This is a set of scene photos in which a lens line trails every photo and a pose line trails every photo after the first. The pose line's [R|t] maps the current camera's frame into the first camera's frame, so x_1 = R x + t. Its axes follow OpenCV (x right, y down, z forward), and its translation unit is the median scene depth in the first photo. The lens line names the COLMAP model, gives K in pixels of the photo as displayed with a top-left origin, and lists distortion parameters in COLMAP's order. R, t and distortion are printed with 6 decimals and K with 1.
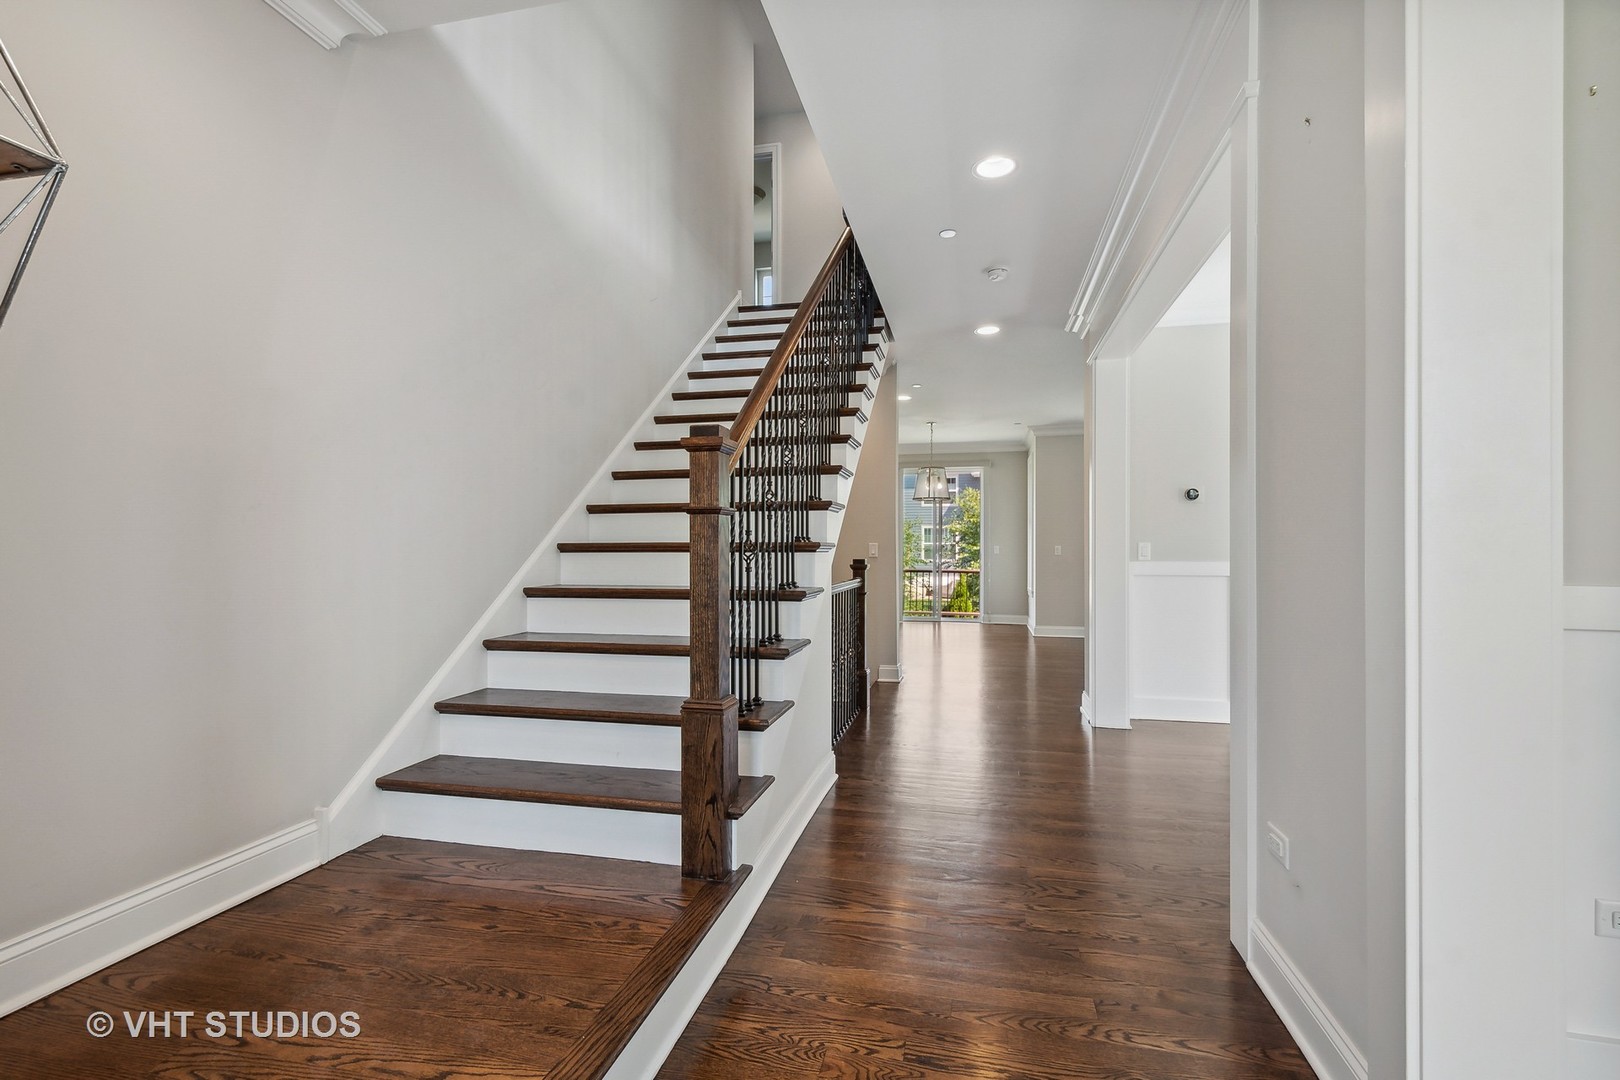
lens RADIAL K [[717.8, 0, 814.0], [0, 717.8, 546.8], [0, 0, 1]] dist [0.001025, 0.000006]
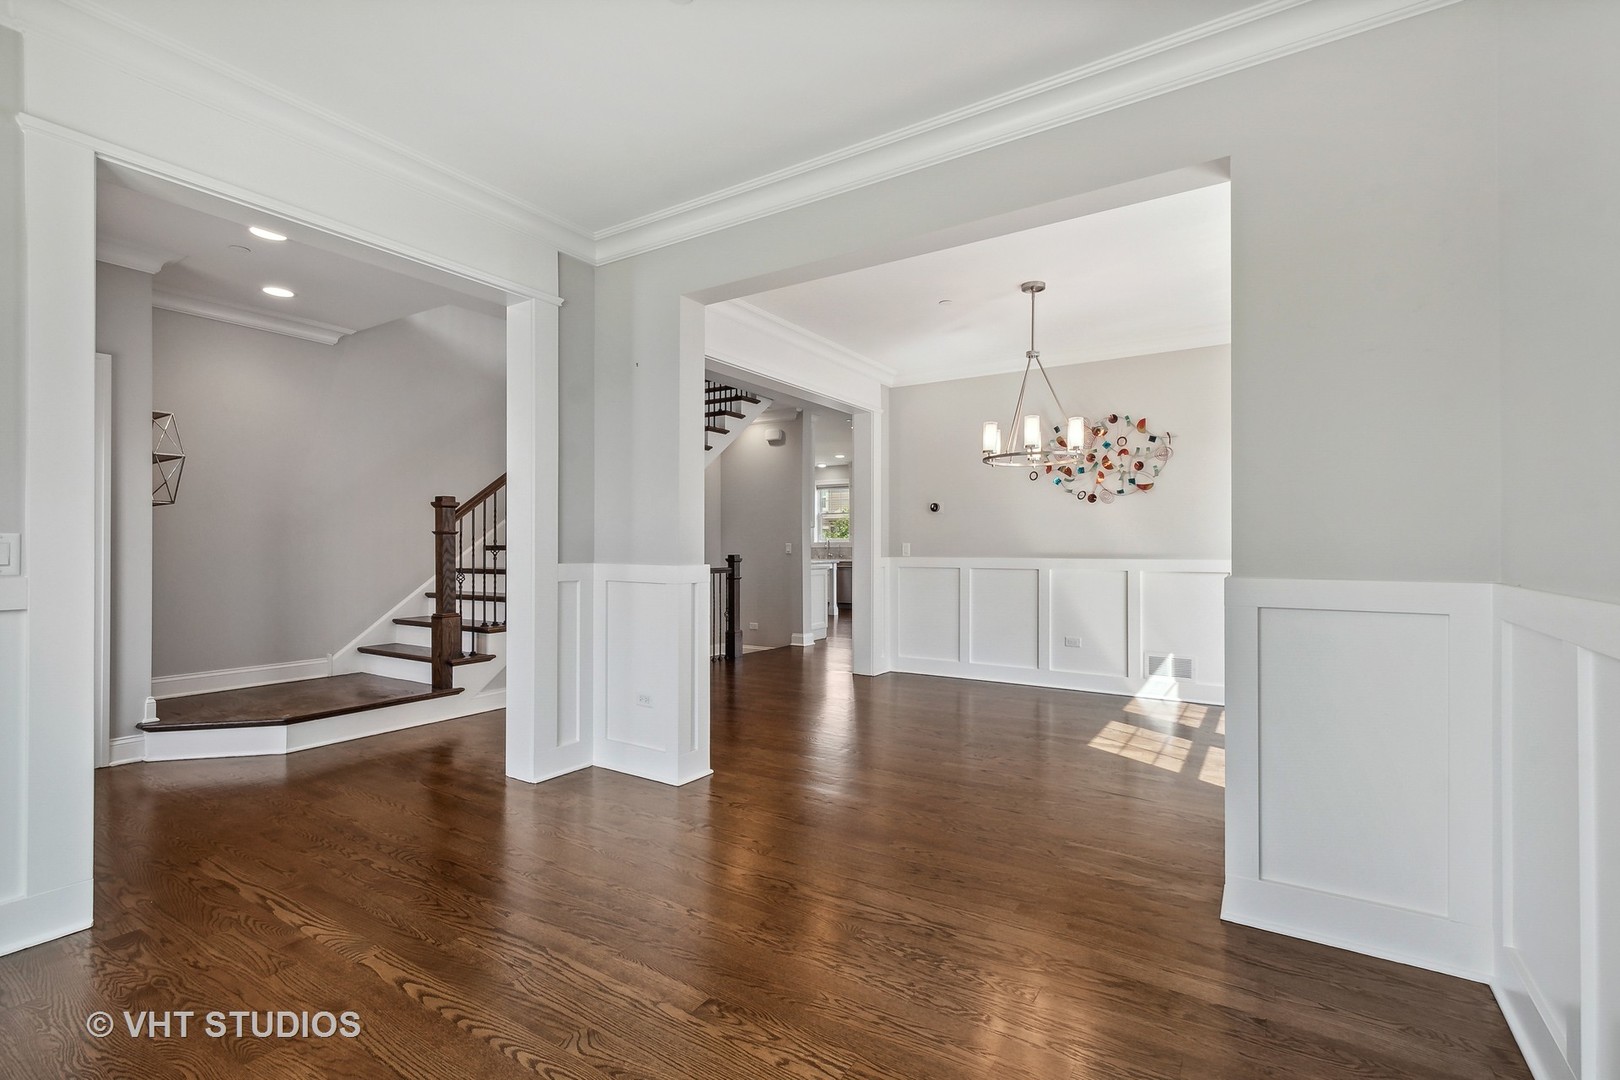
lens RADIAL K [[729.3, 0, 810.0], [0, 729.3, 540.0], [0, 0, 1]] dist [0.023217, -0.007196]
pose [[0.937282, -0.002307, -0.348564, 1.737161], [0.000929, 0.999991, -0.004120, -0.015828], [0.348570, 0.003538, 0.937276, -0.791297]]
